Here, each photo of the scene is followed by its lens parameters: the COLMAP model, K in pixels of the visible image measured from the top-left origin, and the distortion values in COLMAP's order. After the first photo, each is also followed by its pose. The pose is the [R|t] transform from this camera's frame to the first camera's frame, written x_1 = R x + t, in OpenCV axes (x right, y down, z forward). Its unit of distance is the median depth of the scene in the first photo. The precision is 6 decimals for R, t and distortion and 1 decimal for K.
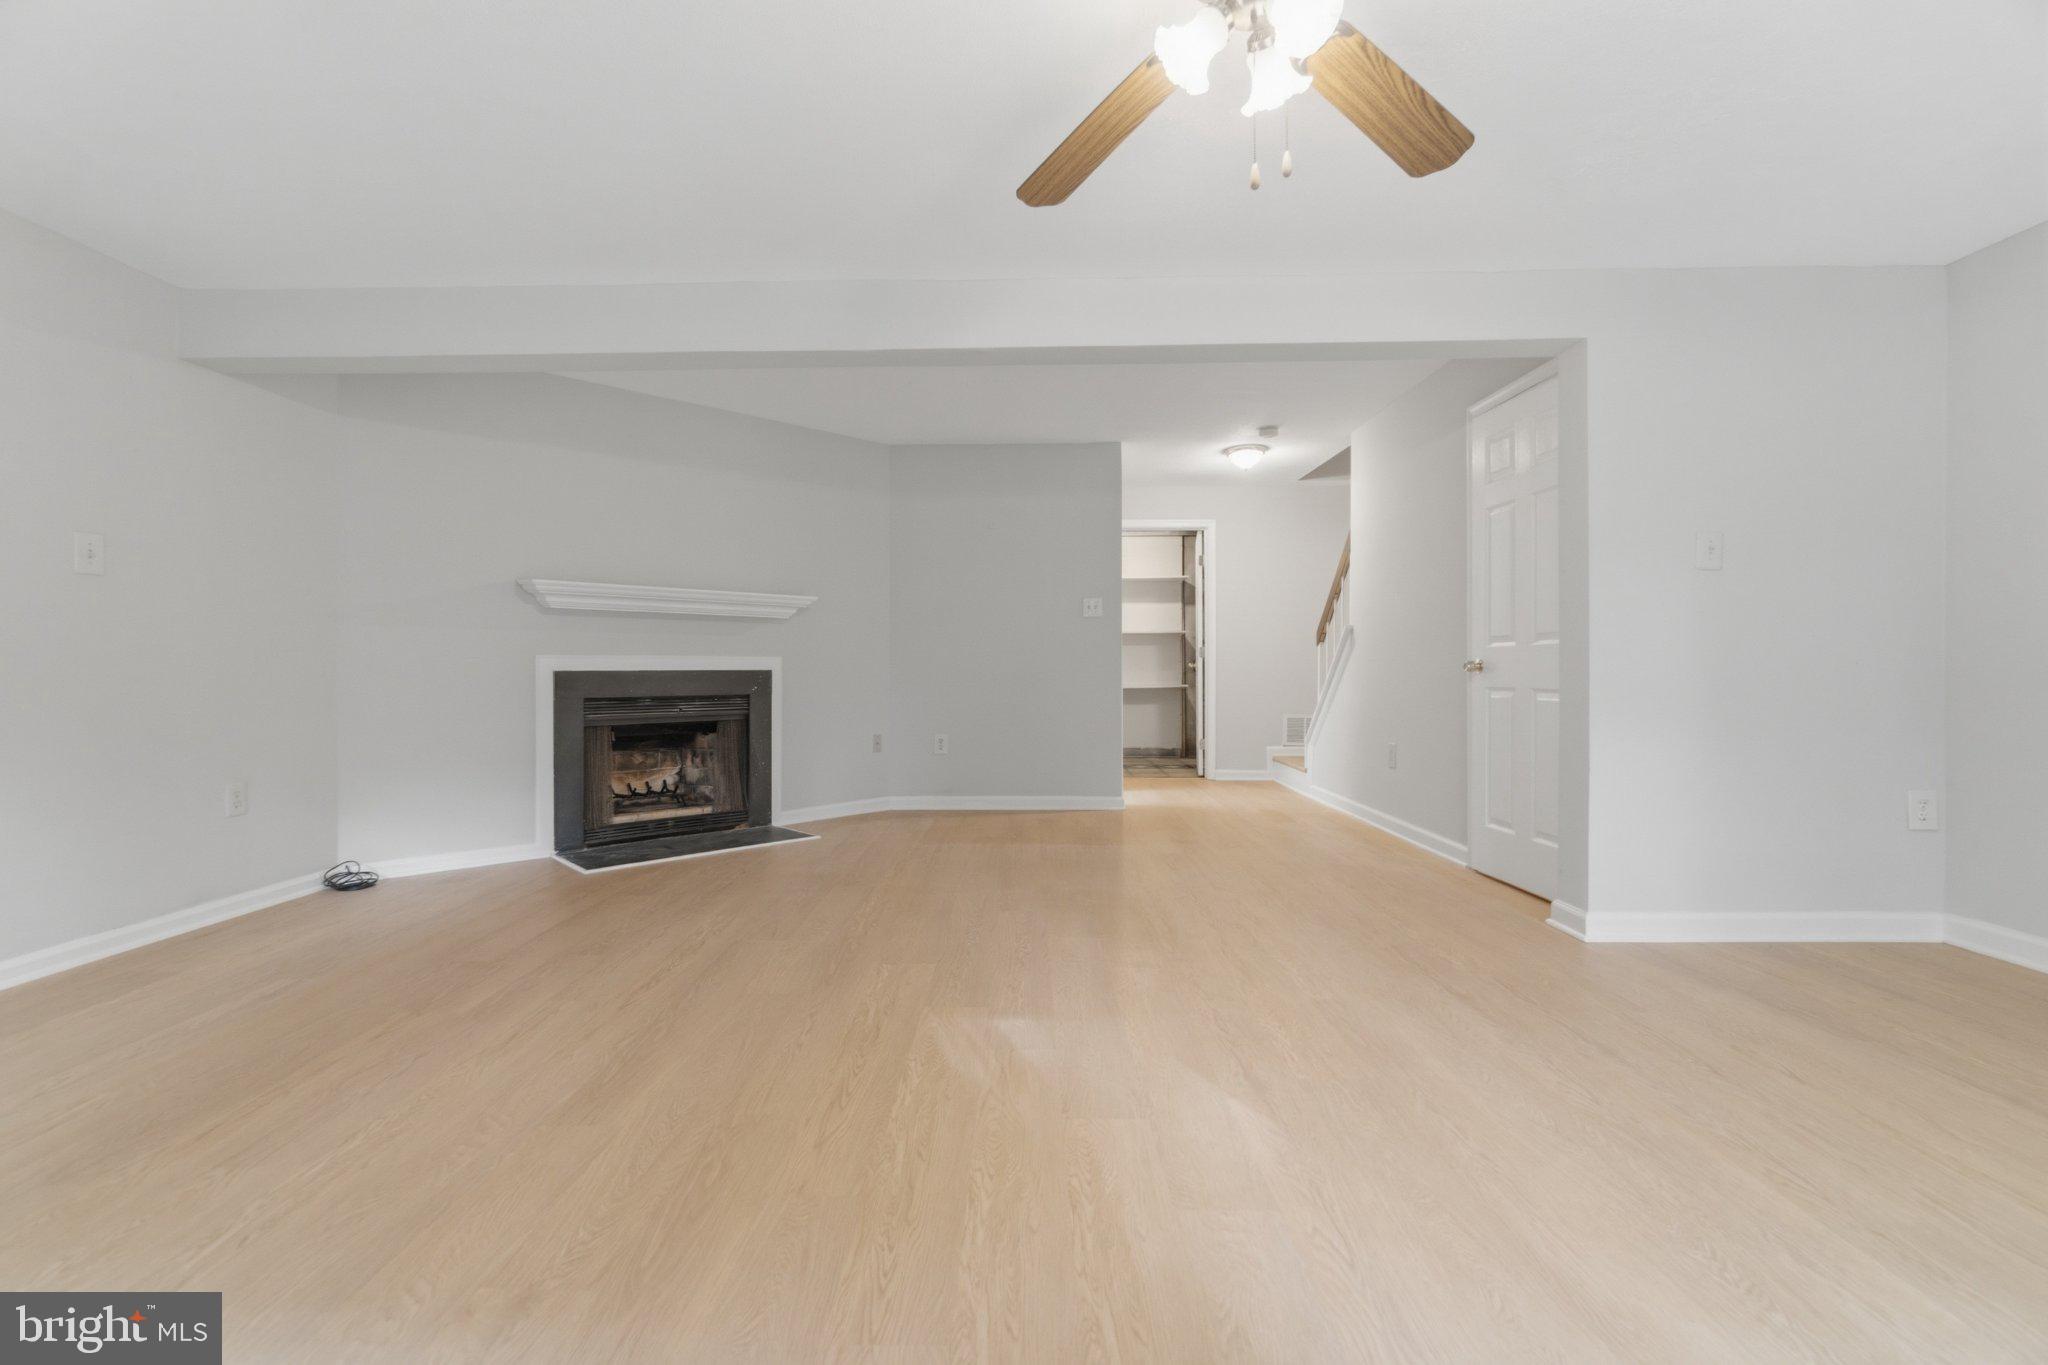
lens RADIAL K [[889.9, 0, 1041.0], [0, 889.9, 667.1], [0, 0, 1]] dist [-0.010470, 0.000522]
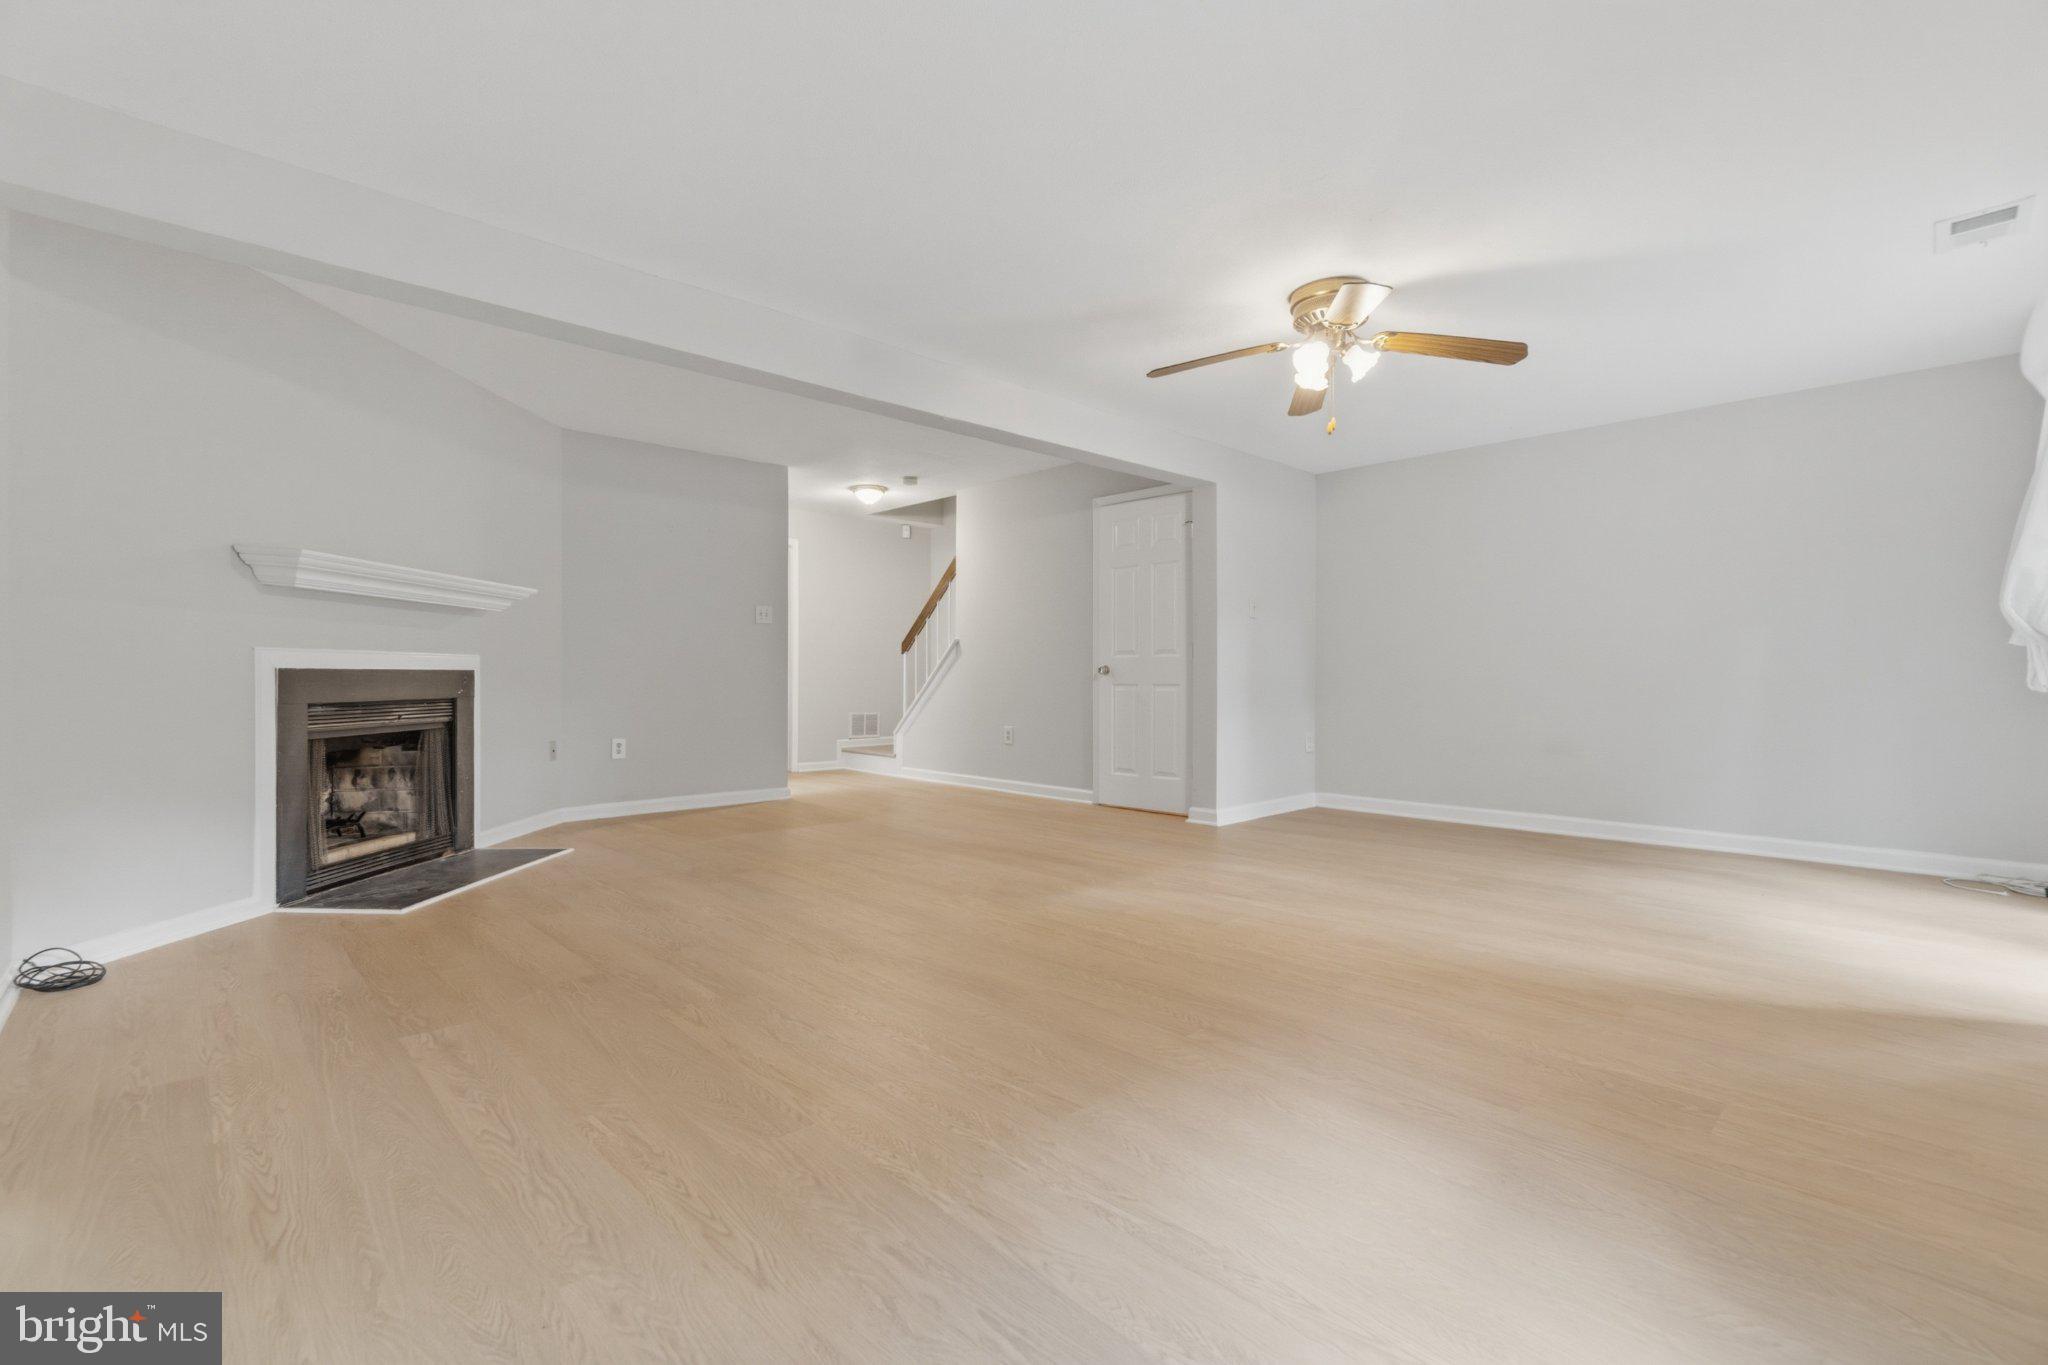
lens RADIAL K [[889.9, 0, 1019.1], [0, 889.9, 677.9], [0, 0, 1]] dist [-0.010470, 0.000522]
pose [[0.713211, 0.001566, 0.700948, -0.548099], [-0.003963, 0.999991, 0.001798, 0.007740], [-0.700939, -0.004060, 0.713210, 0.008826]]
